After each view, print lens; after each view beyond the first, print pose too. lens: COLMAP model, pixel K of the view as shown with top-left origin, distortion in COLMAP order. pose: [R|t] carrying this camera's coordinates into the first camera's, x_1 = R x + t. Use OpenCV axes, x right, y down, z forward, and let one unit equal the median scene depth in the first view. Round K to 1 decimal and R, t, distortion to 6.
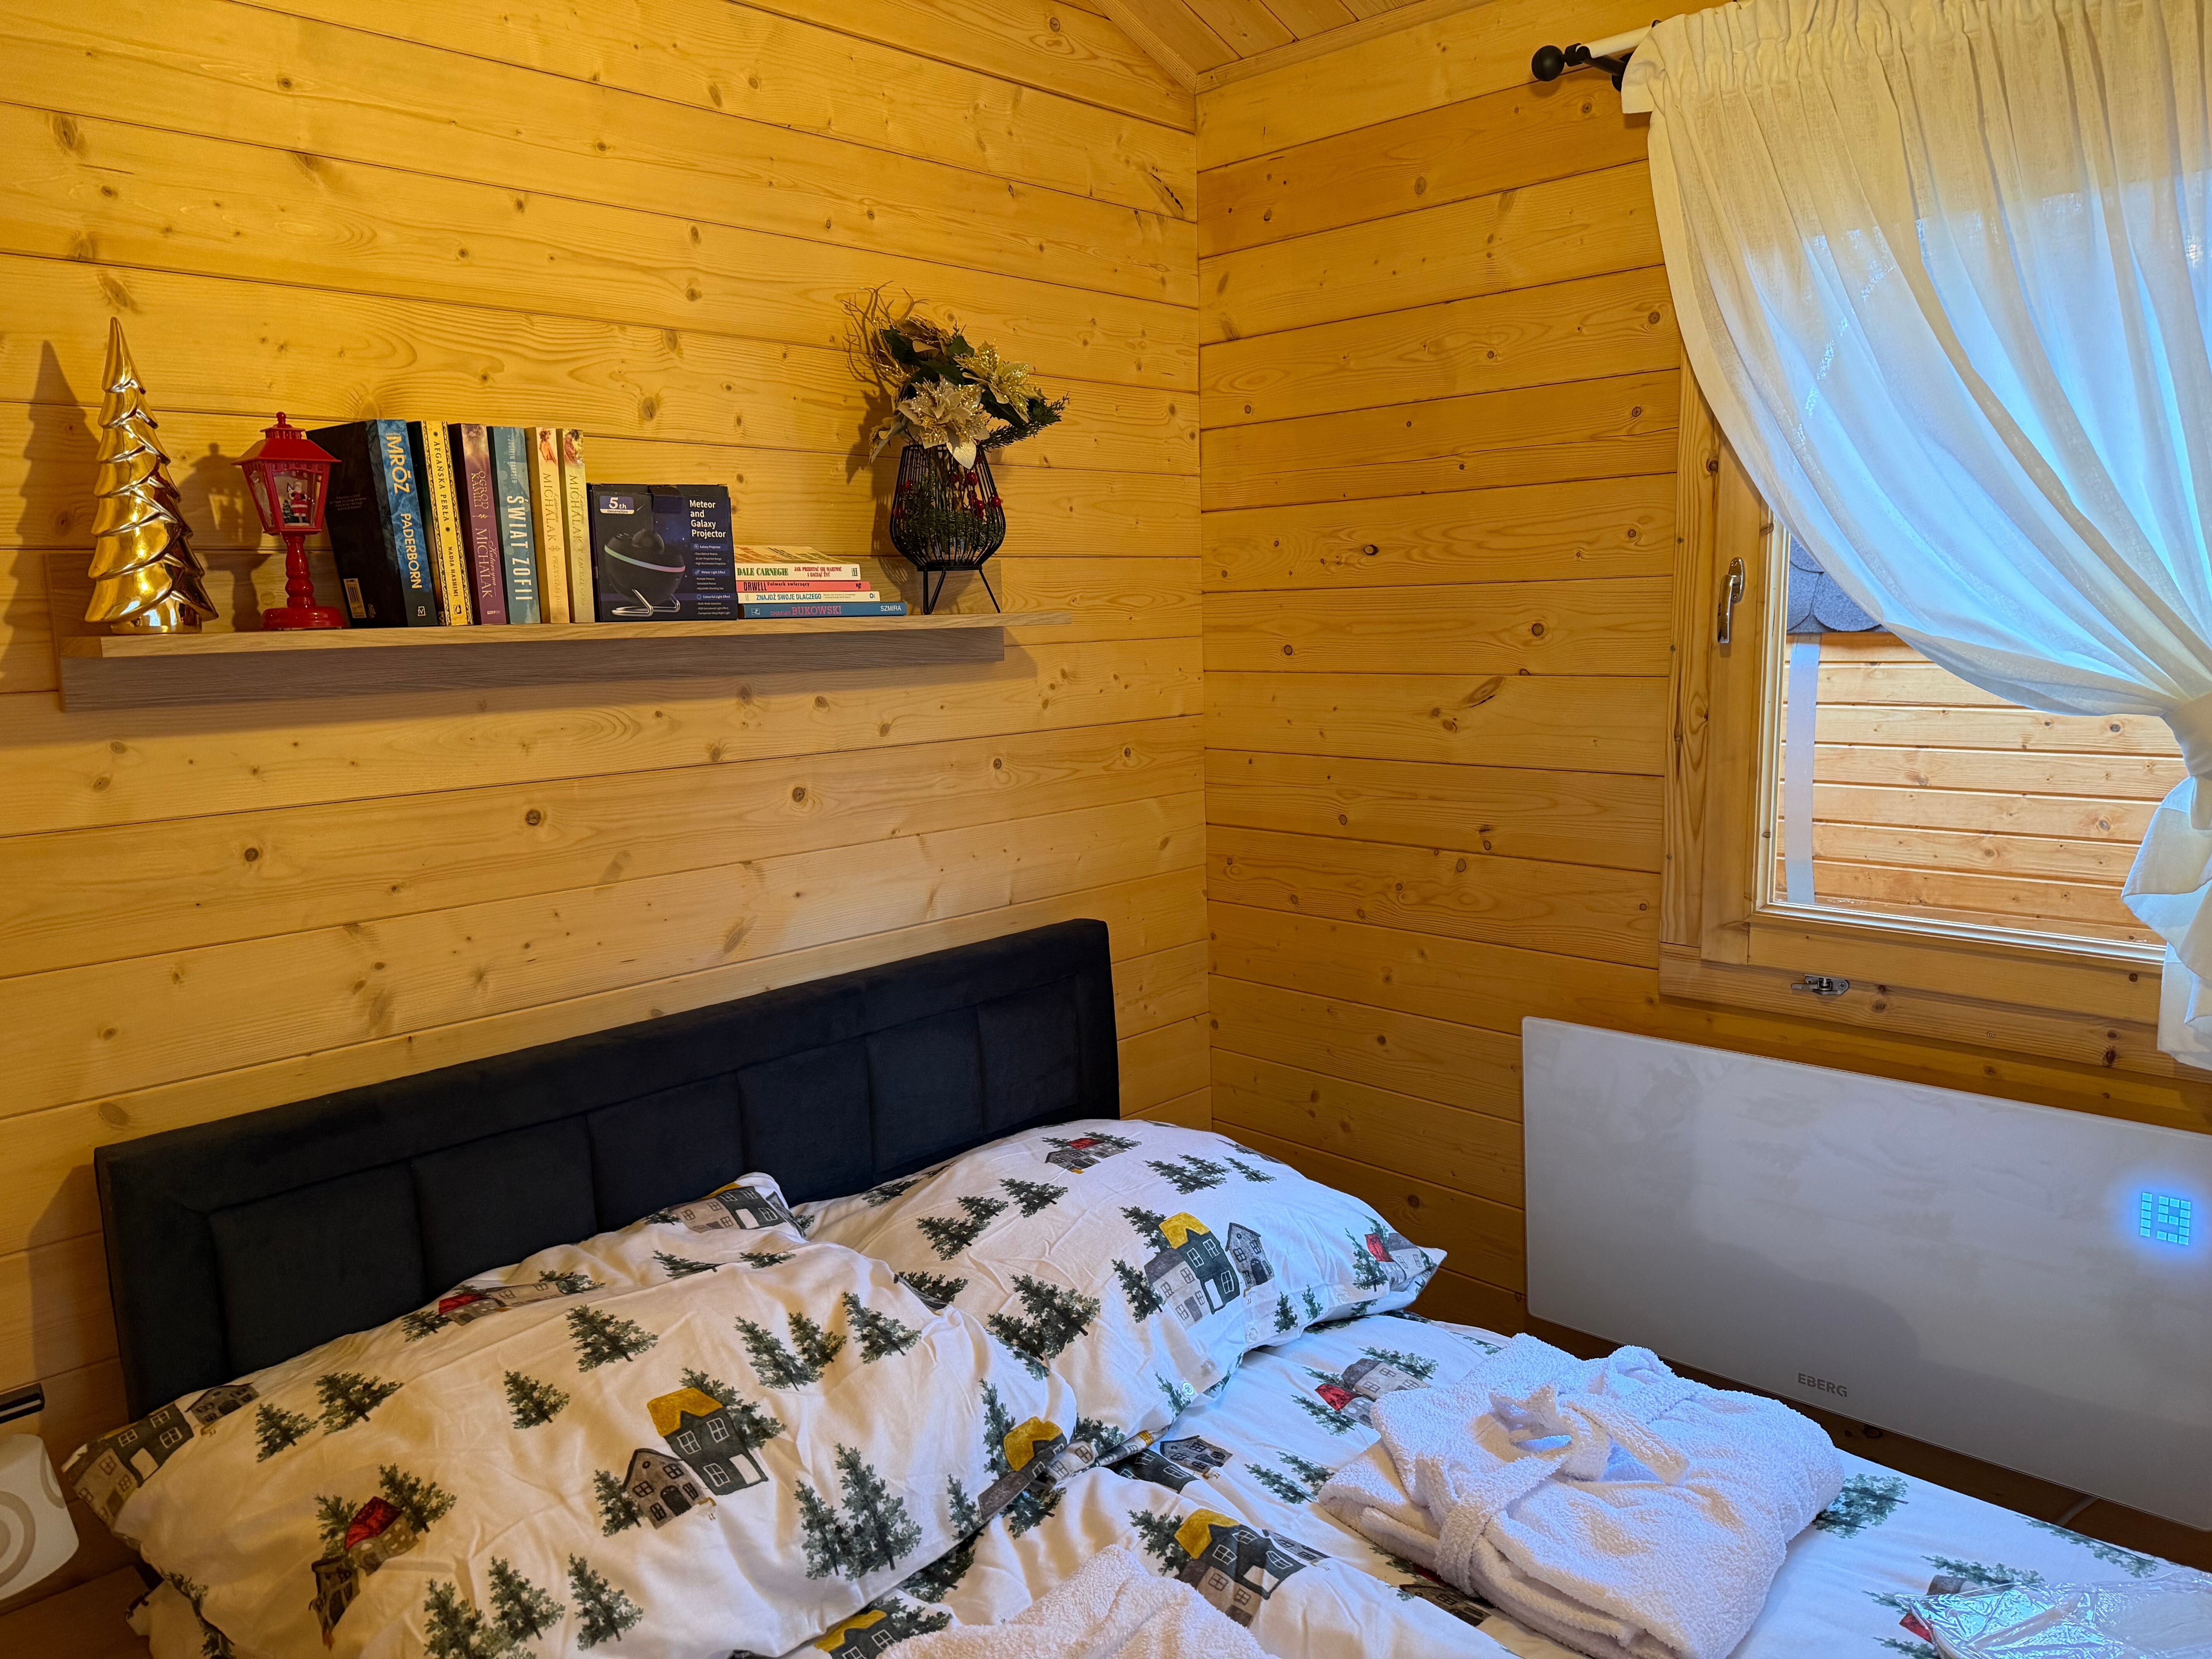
lens RADIAL K [[1560.1, 0, 1106.0], [0, 1560.1, 829.5], [0, 0, 1]] dist [-0.003225, -0.008182]
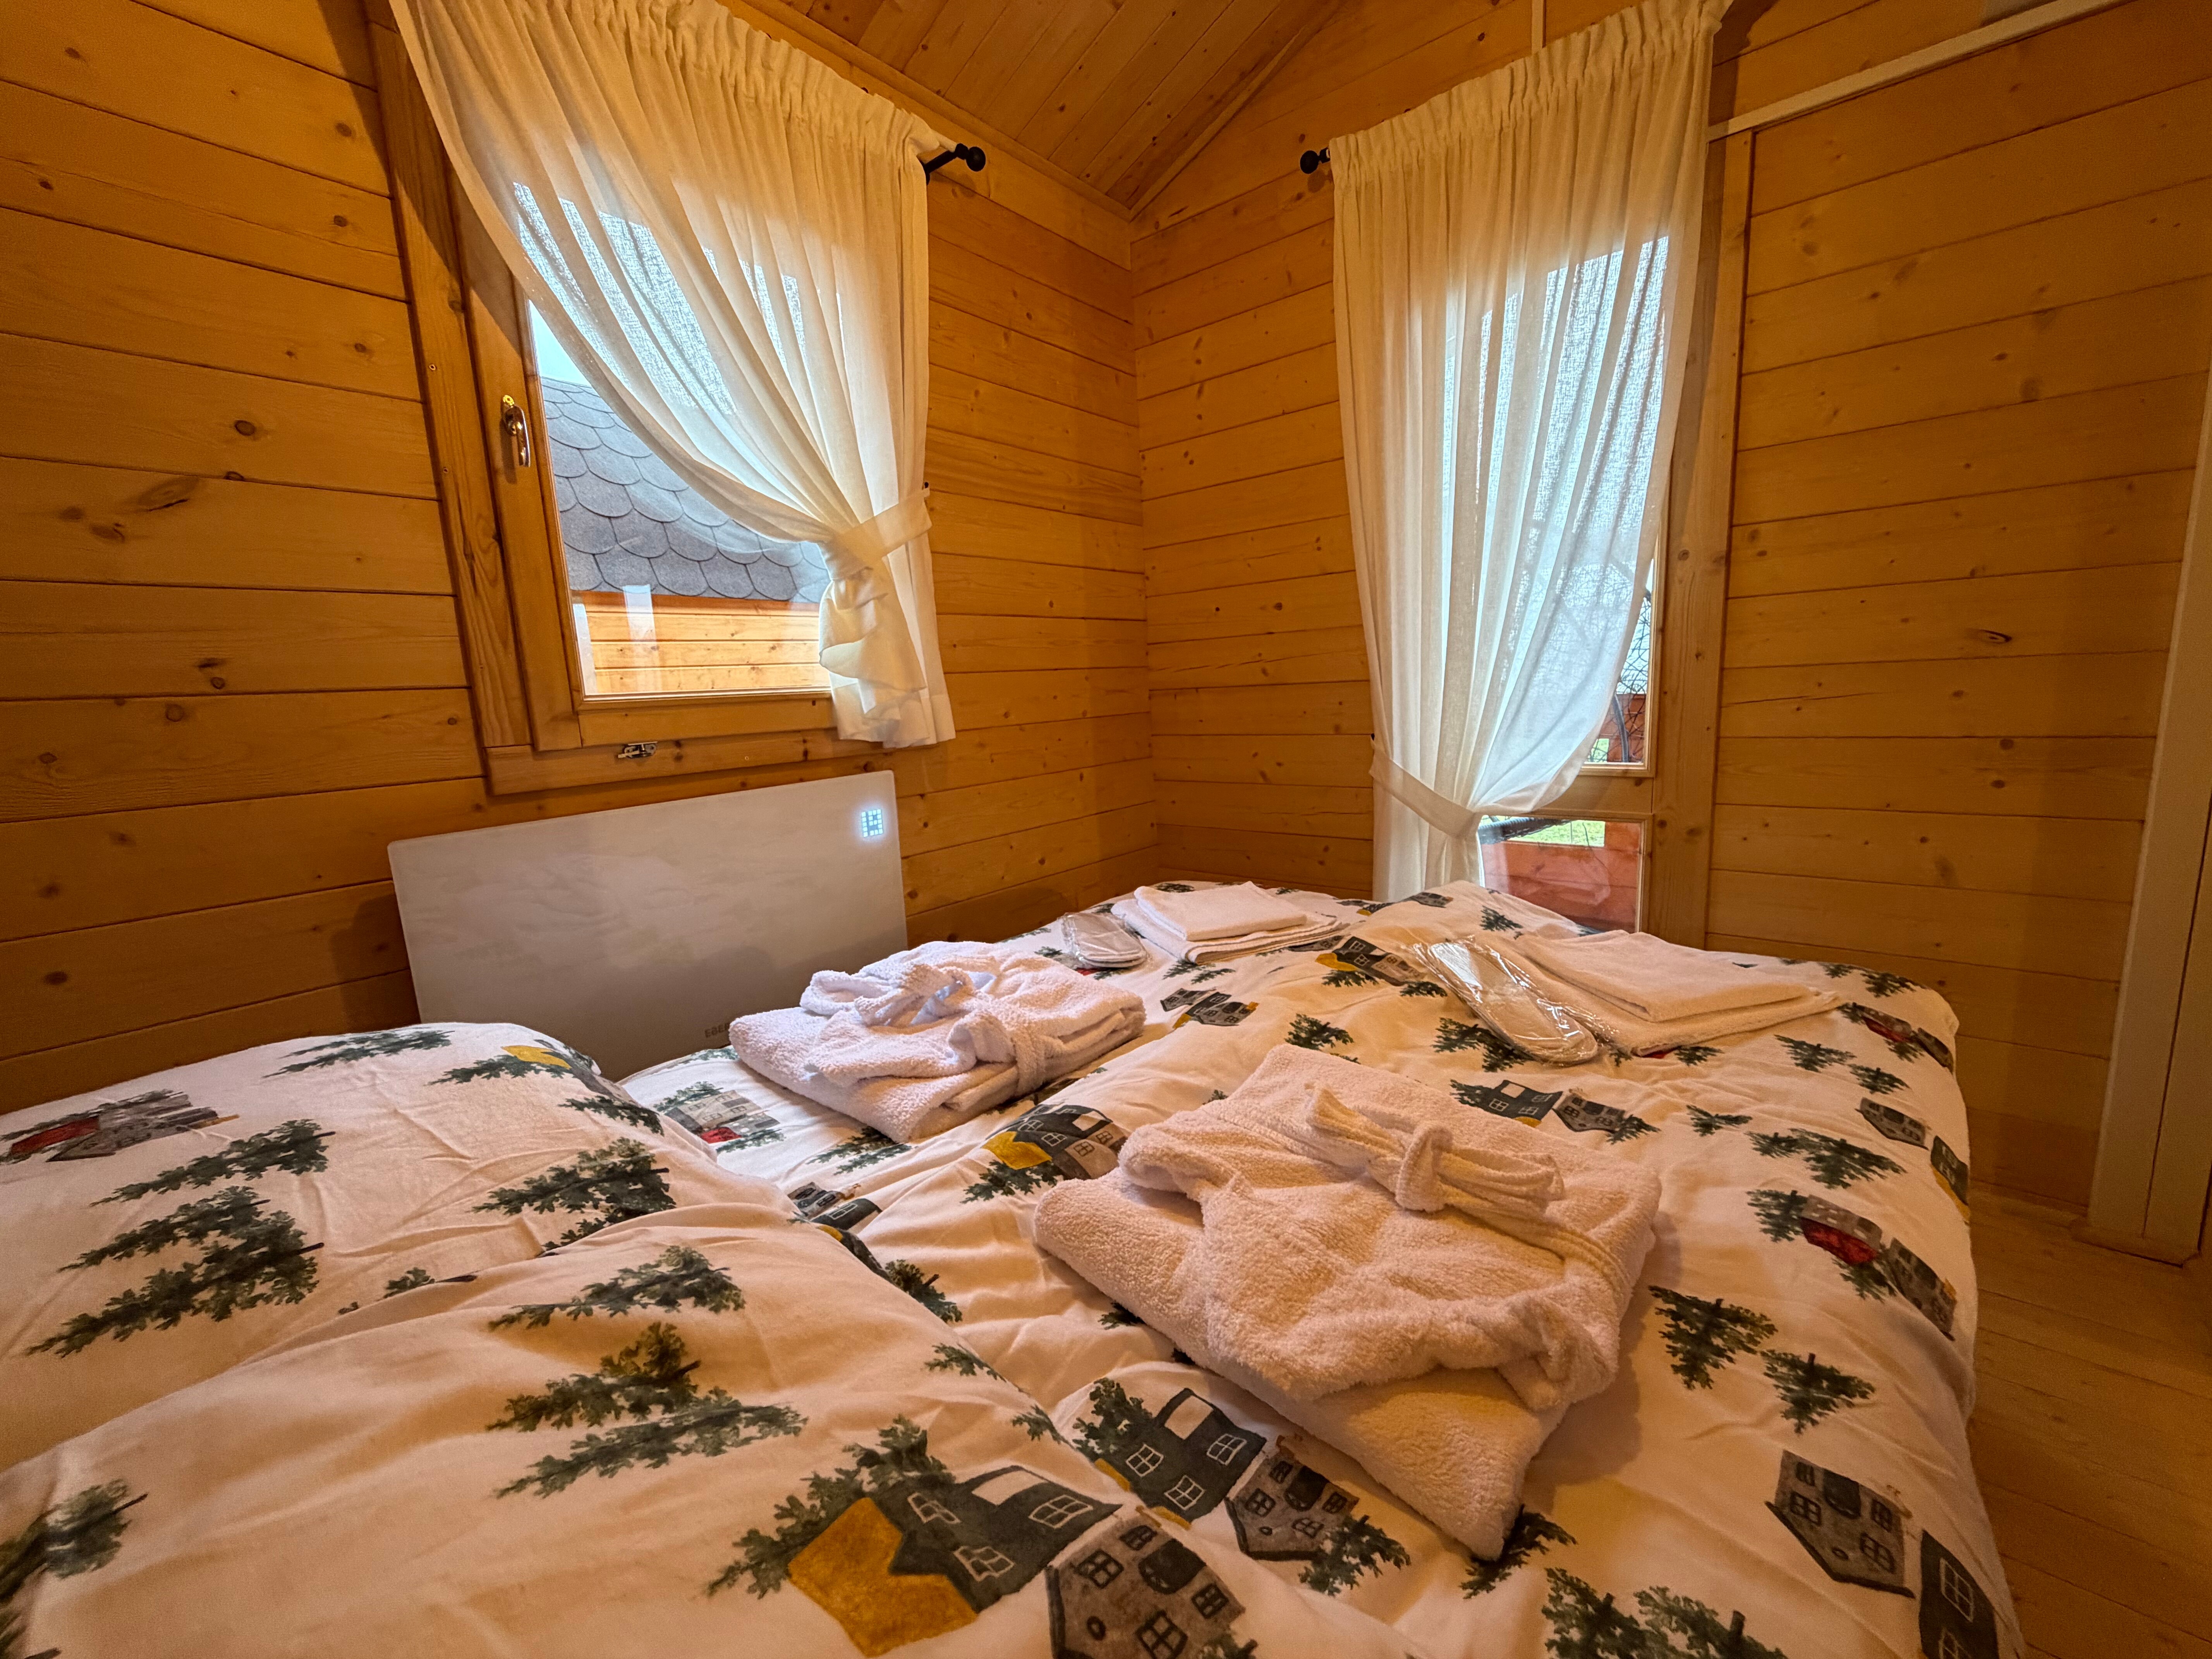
lens RADIAL K [[883.4, 0, 1106.0], [0, 883.4, 829.5], [0, 0, 1]] dist [-0.000101, 0.000148]
pose [[-0.082945, -0.138070, 0.986943, -0.331055], [0.199472, 0.968014, 0.152186, 0.129894], [-0.976387, 0.209490, -0.052750, 0.666368]]
